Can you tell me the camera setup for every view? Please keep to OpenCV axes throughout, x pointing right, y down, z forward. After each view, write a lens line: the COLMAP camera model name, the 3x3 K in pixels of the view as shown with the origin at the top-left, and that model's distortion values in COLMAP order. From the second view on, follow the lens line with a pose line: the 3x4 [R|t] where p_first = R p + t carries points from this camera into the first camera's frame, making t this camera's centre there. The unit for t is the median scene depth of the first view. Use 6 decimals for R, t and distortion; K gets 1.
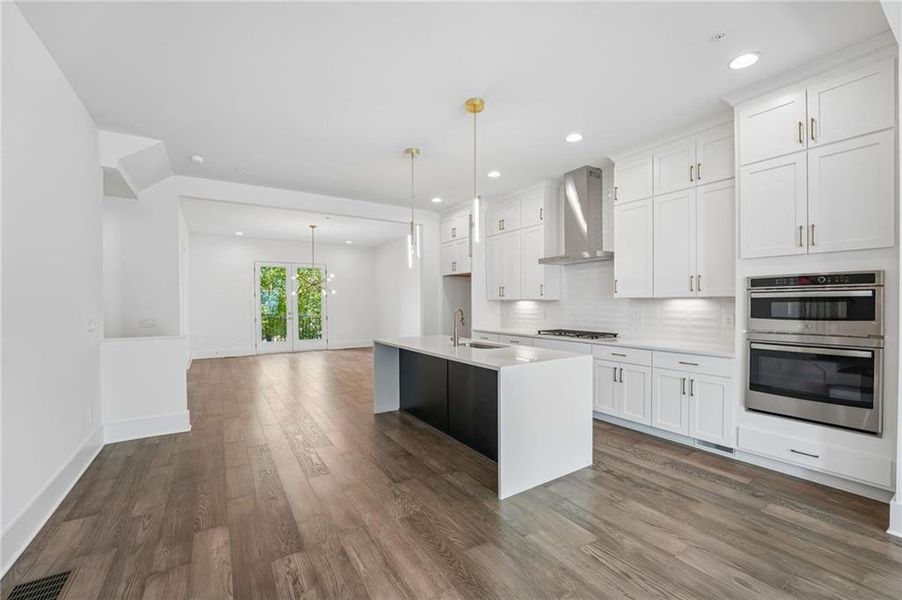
lens RADIAL K [[368.0, 0, 450.6], [0, 368.0, 303.9], [0, 0, 1]] dist [-0.003806, 0.001467]
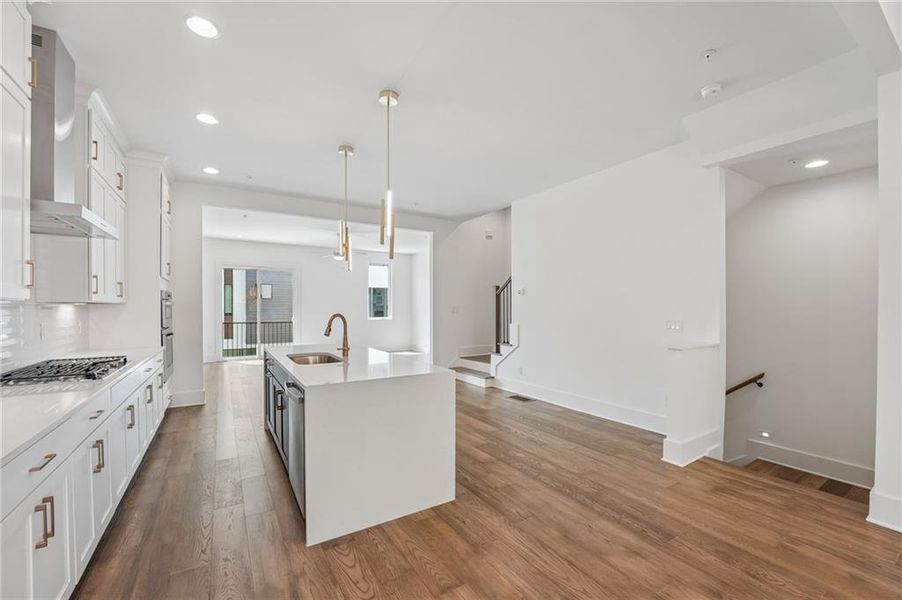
lens RADIAL K [[368.0, 0, 448.4], [0, 368.0, 309.2], [0, 0, 1]] dist [-0.003806, 0.001467]
pose [[-0.999921, 0.005244, 0.011451, -0.273998], [0.005330, 0.999958, 0.007487, -0.004756], [-0.011411, 0.007547, -0.999906, 2.125009]]
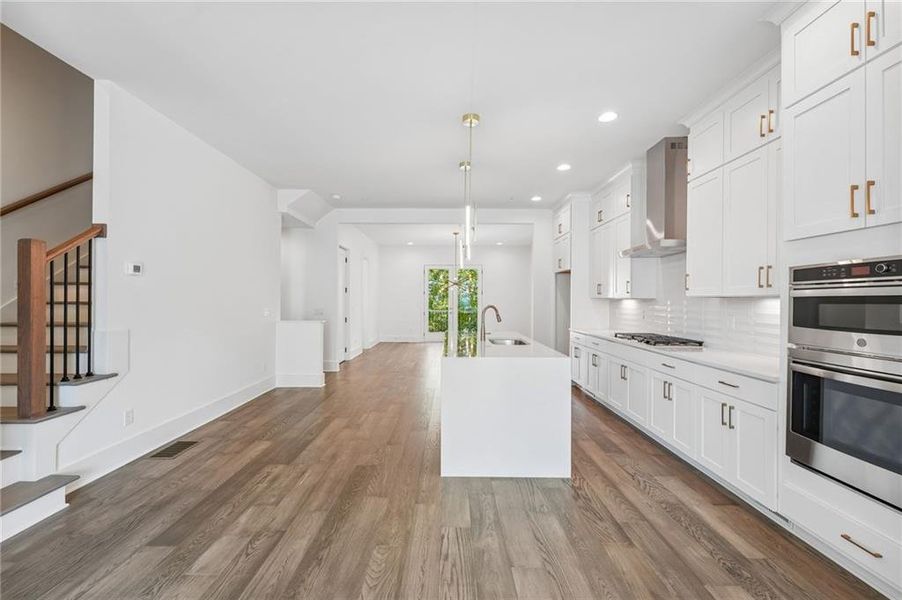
lens RADIAL K [[368.0, 0, 448.6], [0, 368.0, 301.5], [0, 0, 1]] dist [-0.003806, 0.001467]
pose [[0.838485, 0.012213, -0.544788, 0.571327], [-0.012563, 0.999916, 0.003079, -0.001821], [0.544780, 0.004262, 0.838568, 0.061053]]
